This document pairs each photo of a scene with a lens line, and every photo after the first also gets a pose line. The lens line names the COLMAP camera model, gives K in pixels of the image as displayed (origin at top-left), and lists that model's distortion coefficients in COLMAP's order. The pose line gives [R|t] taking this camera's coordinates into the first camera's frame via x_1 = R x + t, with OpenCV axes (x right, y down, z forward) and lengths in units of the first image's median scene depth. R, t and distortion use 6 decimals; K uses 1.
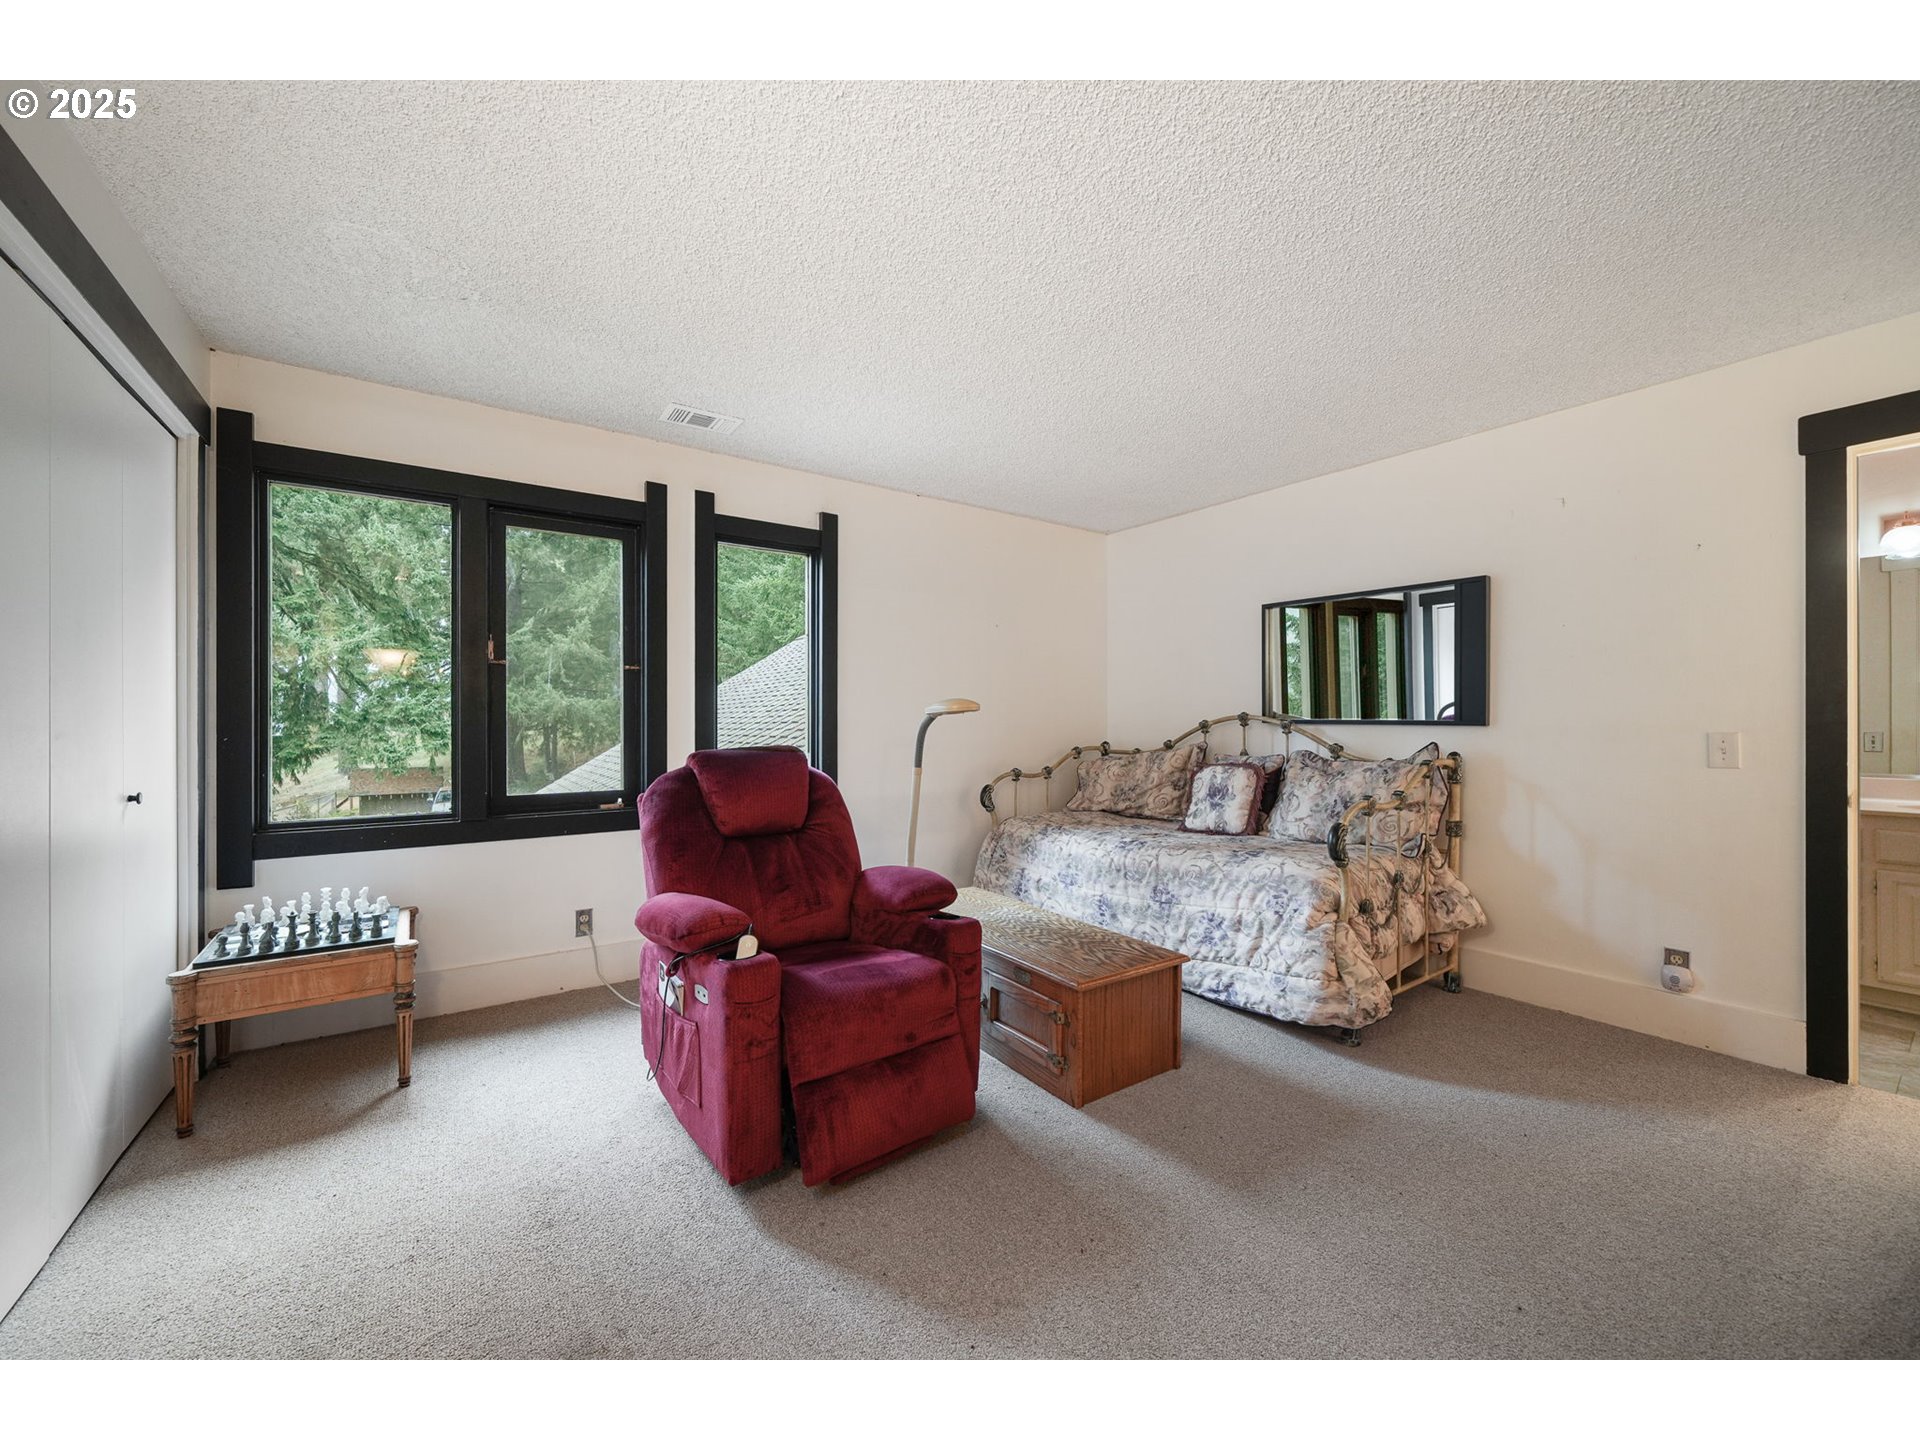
lens RADIAL K [[735.1, 0, 956.0], [0, 735.1, 718.9], [0, 0, 1]] dist [-0.001885, -0.000392]
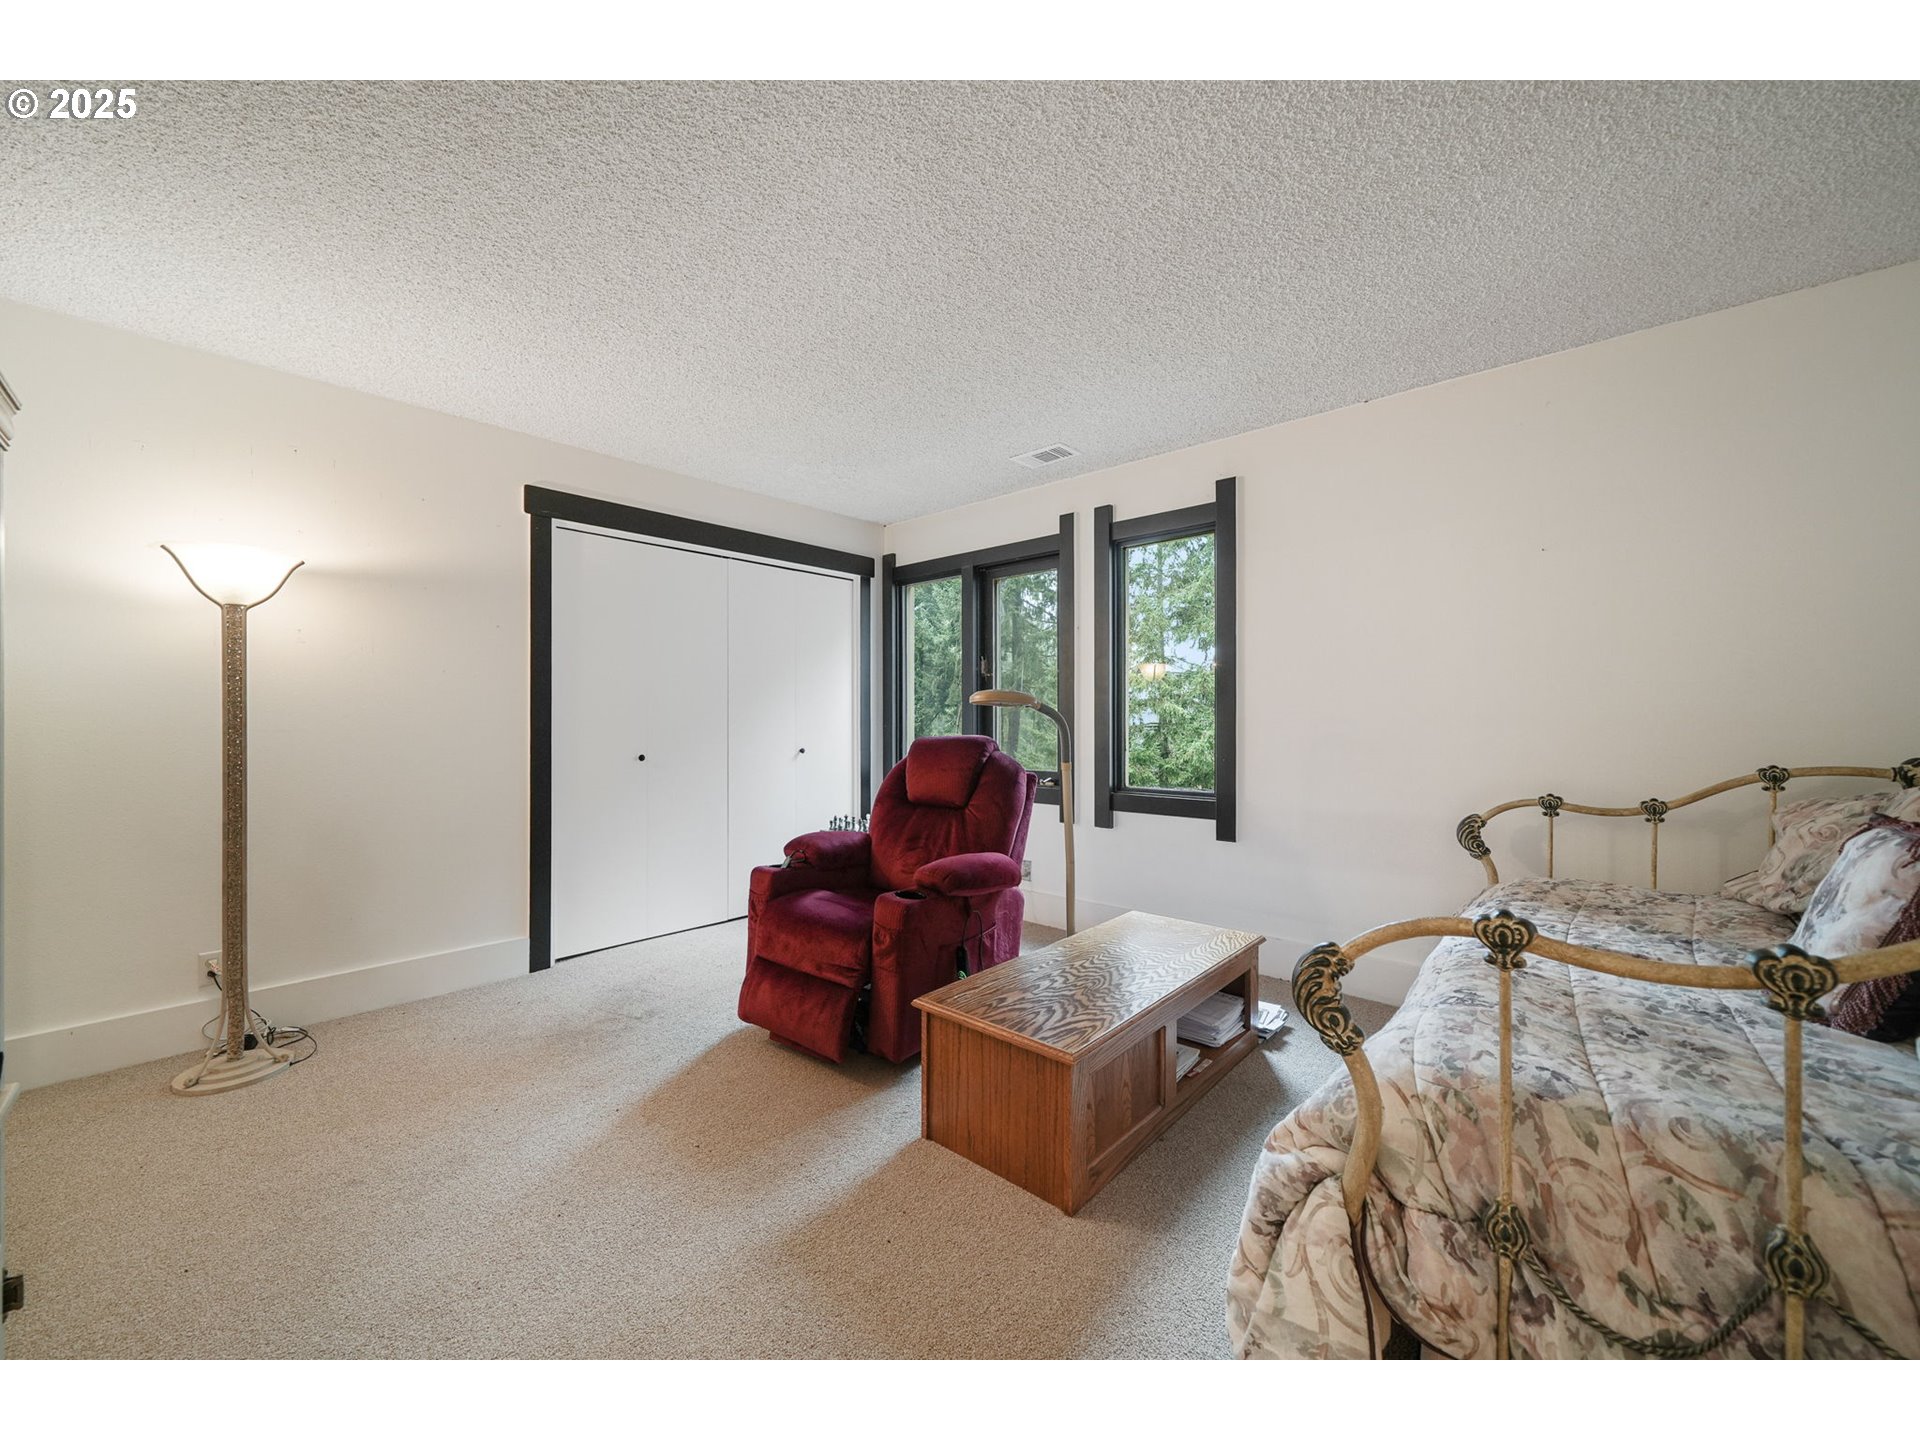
lens RADIAL K [[735.1, 0, 955.0], [0, 735.1, 722.4], [0, 0, 1]] dist [-0.001885, -0.000392]
pose [[0.225315, 0.001207, -0.974285, 0.624156], [0.004704, 0.999986, 0.002327, 0.009388], [0.974275, -0.005107, 0.225306, 0.492995]]
